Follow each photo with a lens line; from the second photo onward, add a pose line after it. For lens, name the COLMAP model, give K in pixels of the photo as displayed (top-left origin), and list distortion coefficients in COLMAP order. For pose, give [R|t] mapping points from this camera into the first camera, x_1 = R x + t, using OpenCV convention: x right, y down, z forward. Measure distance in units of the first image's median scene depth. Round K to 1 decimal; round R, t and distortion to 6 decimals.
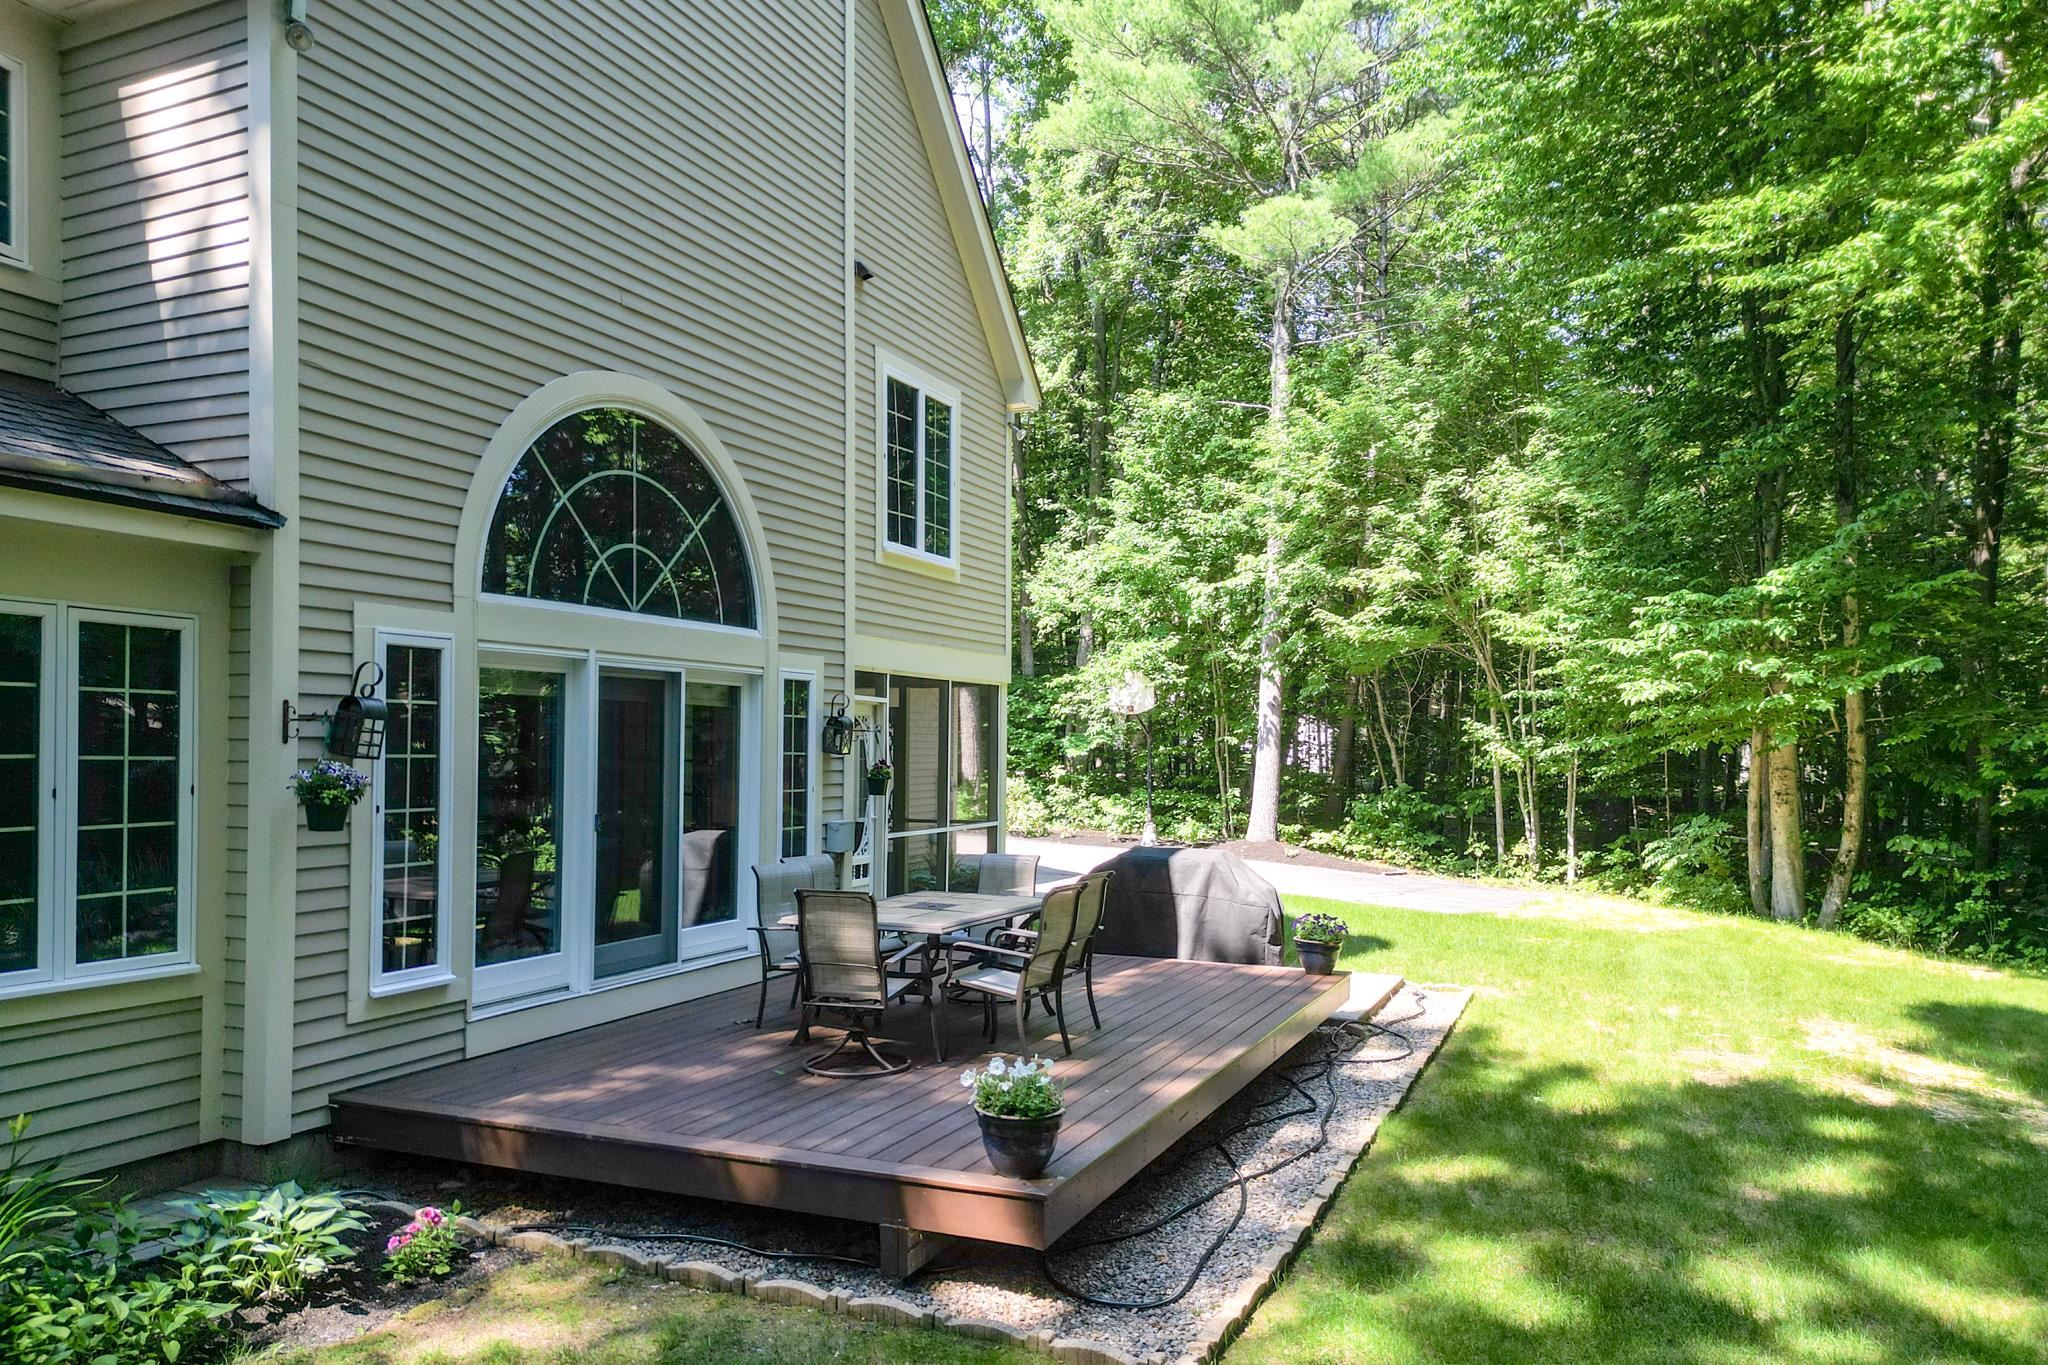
lens RADIAL K [[1411.0, 0, 988.8], [0, 1411.0, 748.9], [0, 0, 1]] dist [0.093625, -0.132627]
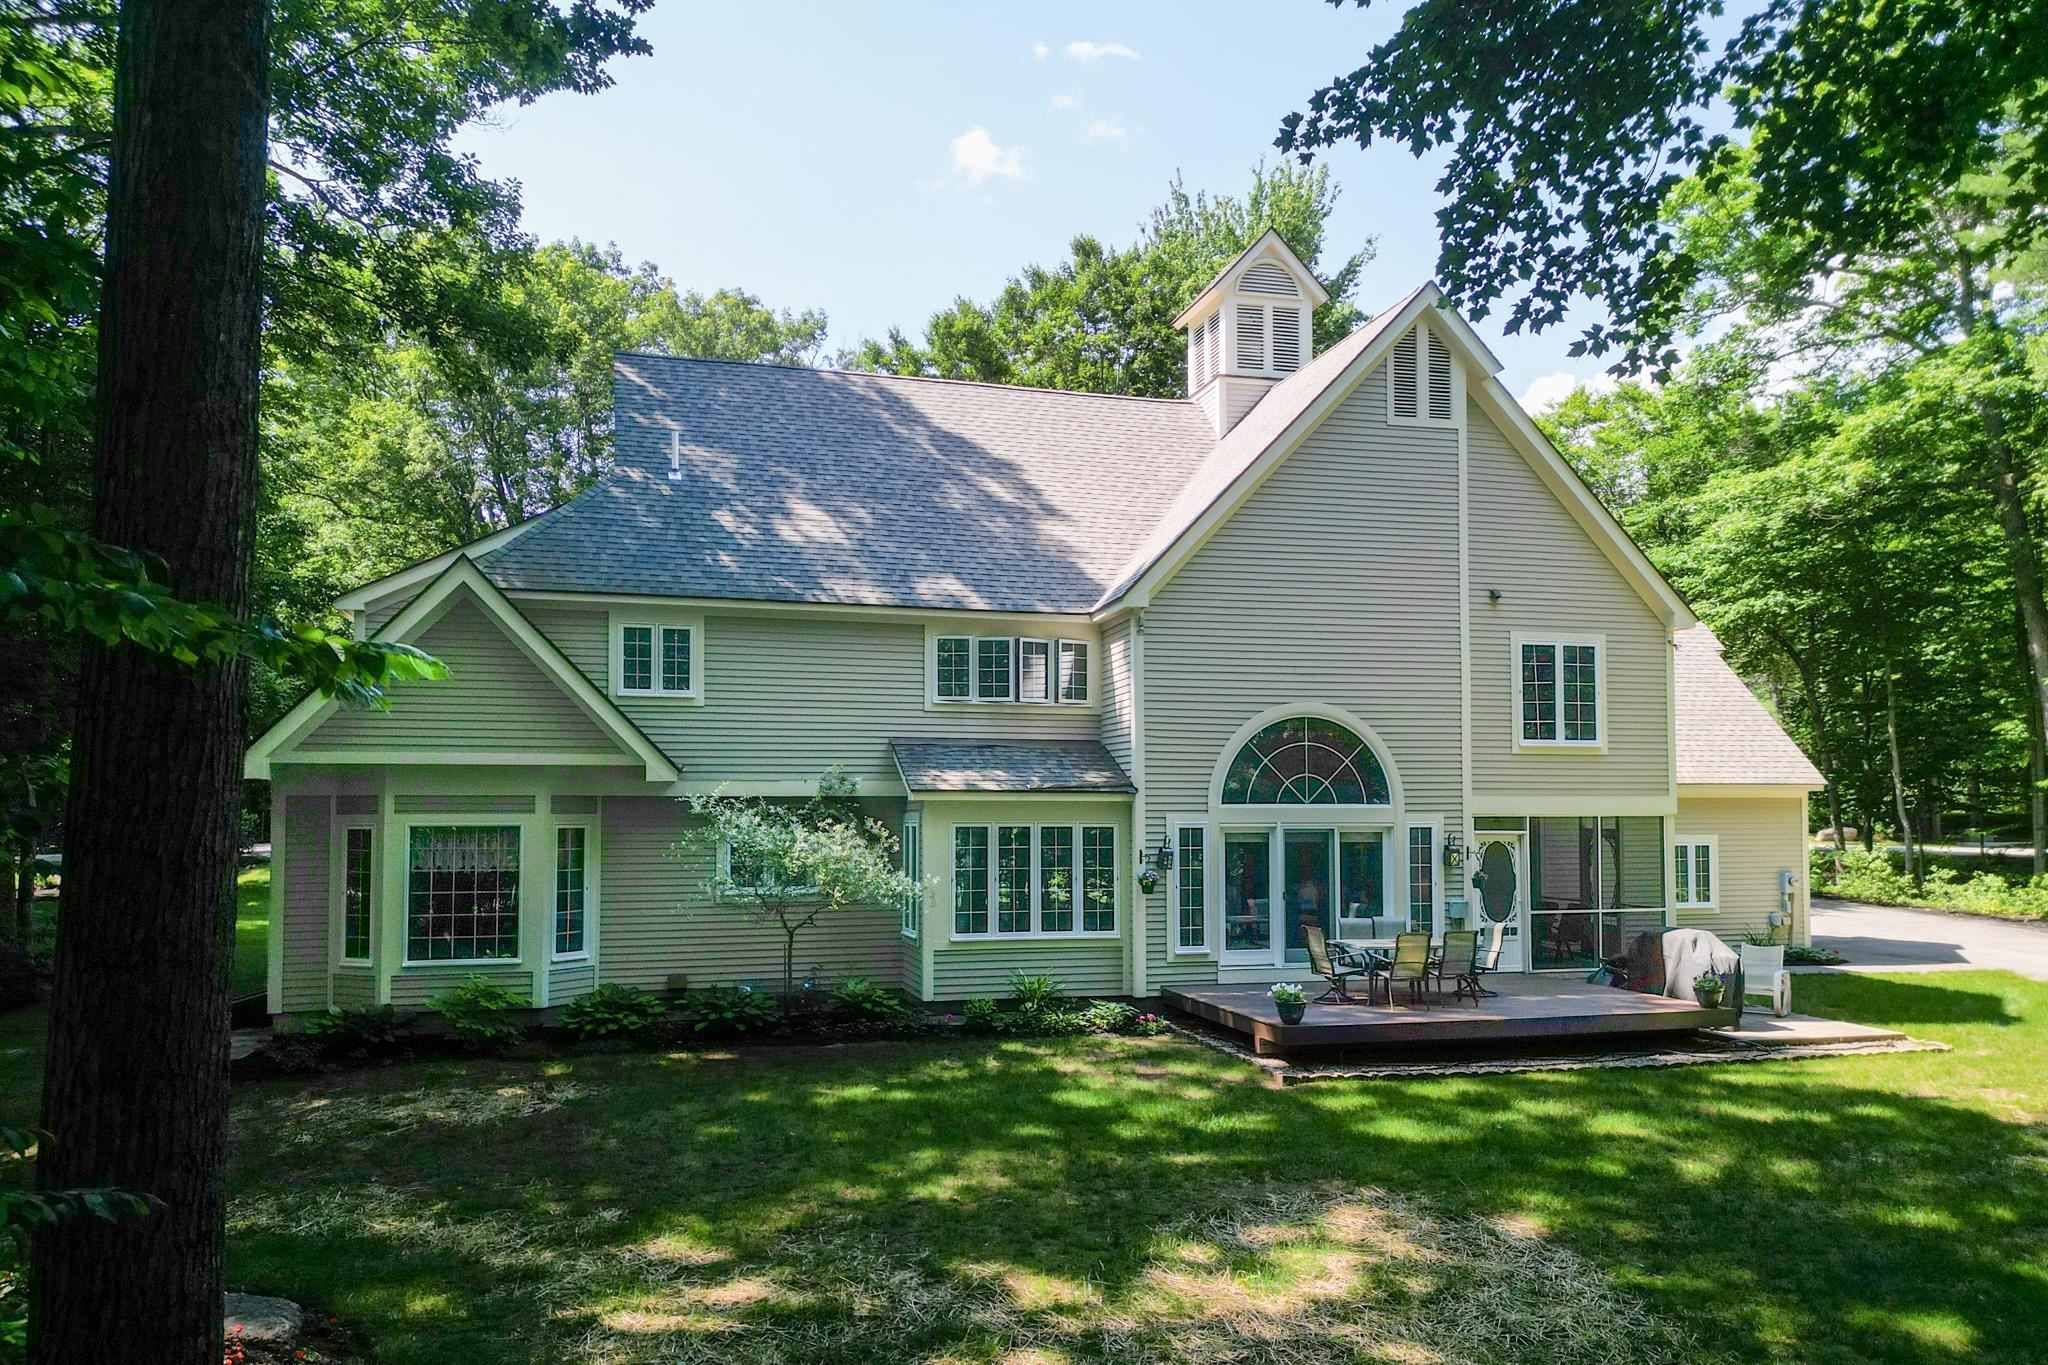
lens RADIAL K [[1452.9, 0, 968.6], [0, 1452.9, 719.4], [0, 0, 1]] dist [0.065379, -0.151662]
pose [[0.621678, -0.053698, -0.781430, 1.282677], [0.004837, 0.997891, -0.064724, -0.084385], [0.783258, 0.036457, 0.620626, -0.906109]]
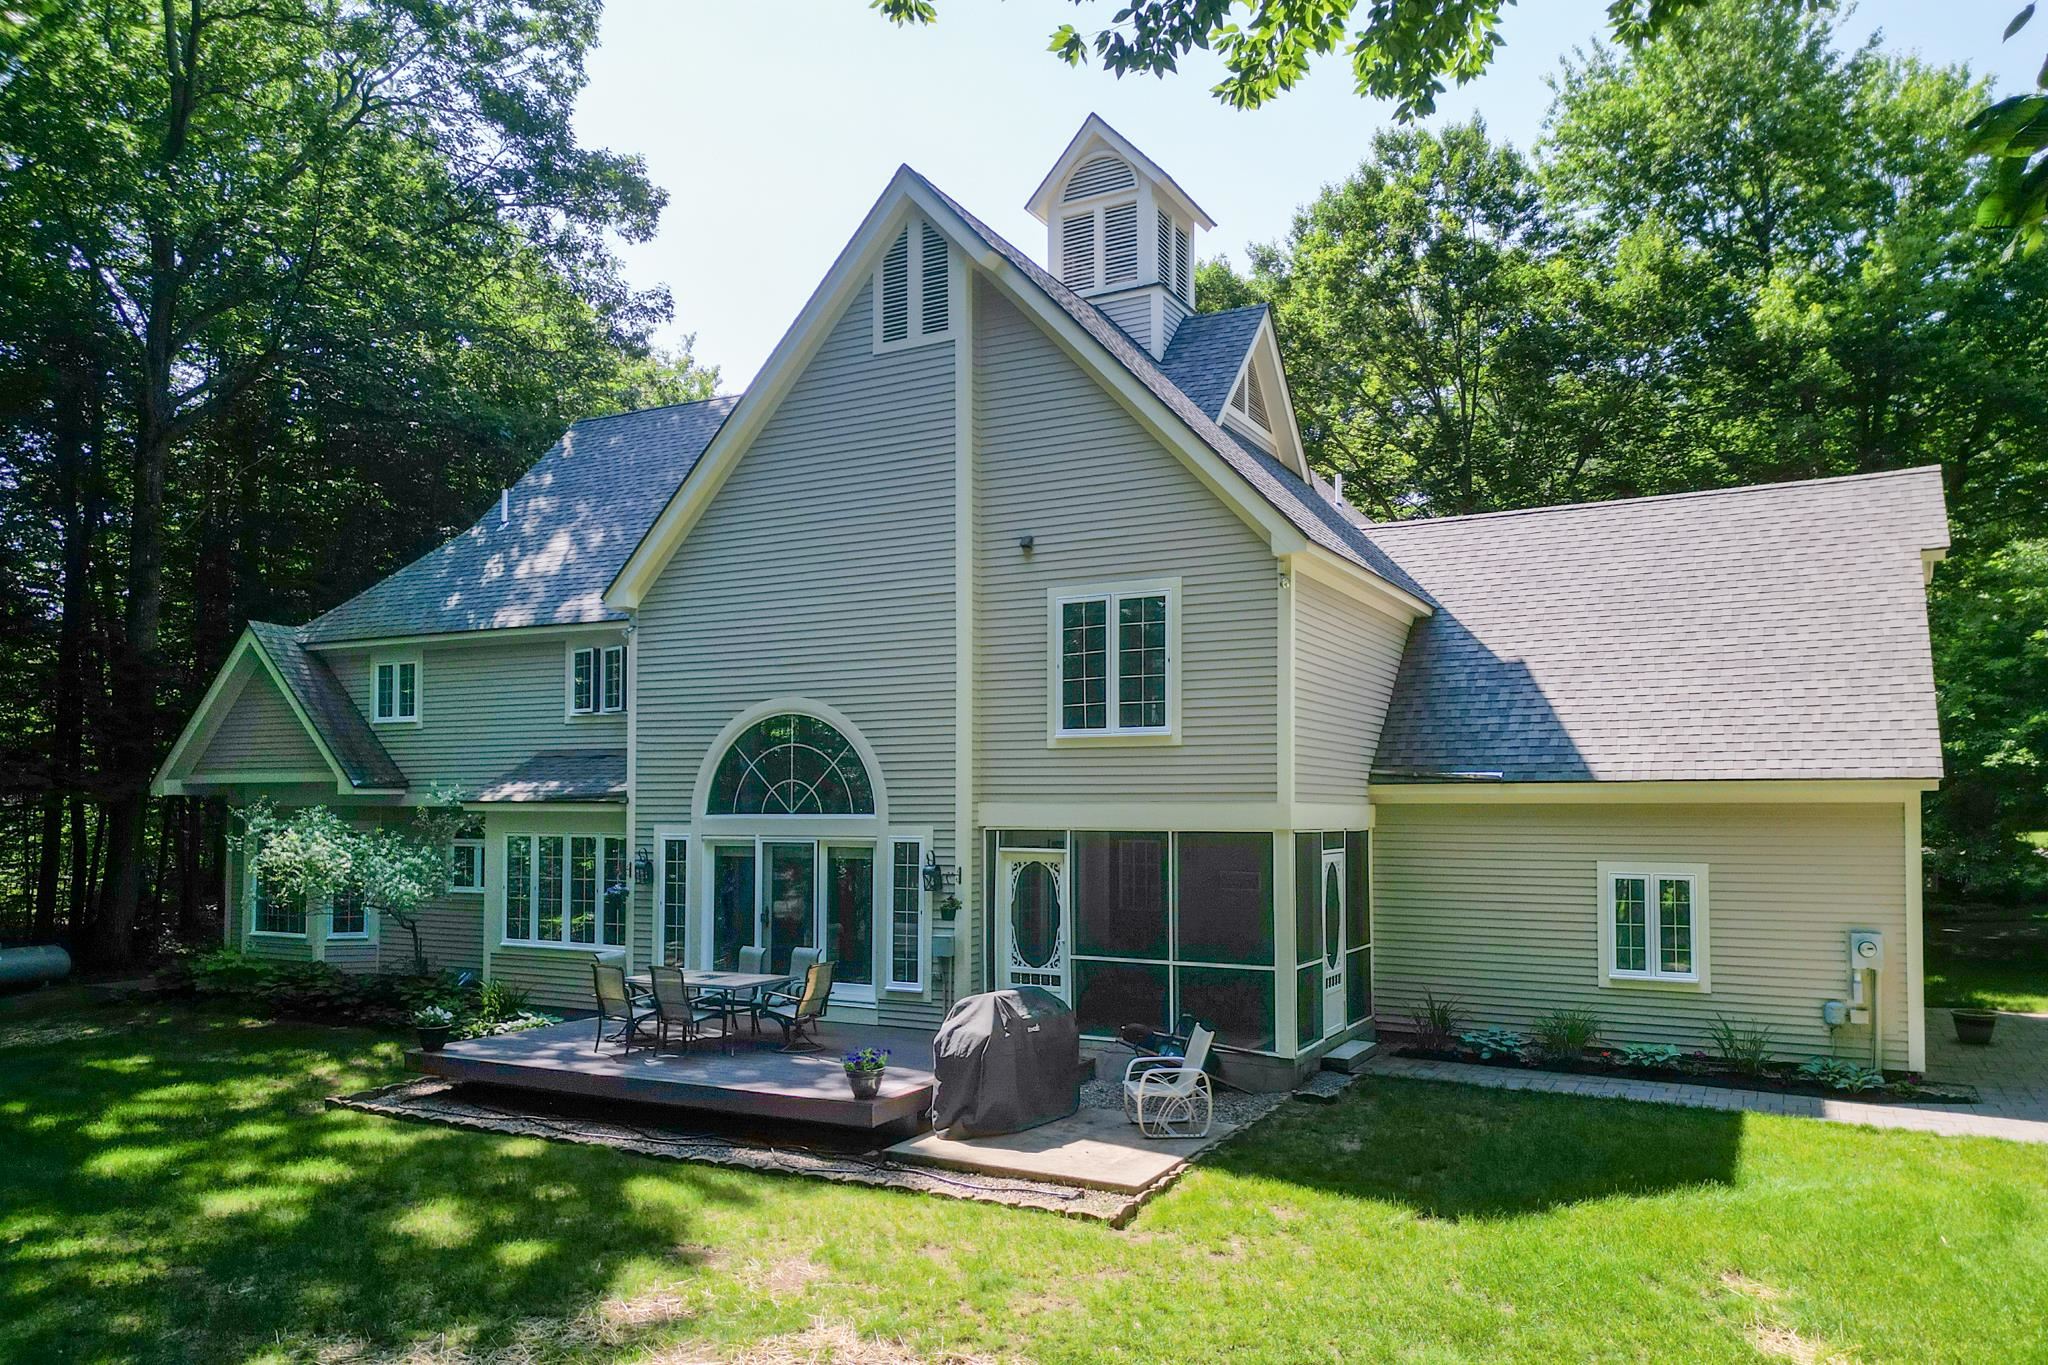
lens RADIAL K [[1411.0, 0, 988.8], [0, 1411.0, 748.9], [0, 0, 1]] dist [0.093625, -0.132627]
pose [[-0.069976, -0.048968, -0.996346, 1.756086], [0.000354, 0.998793, -0.049113, -0.092008], [0.997549, -0.003789, -0.069874, 1.455002]]
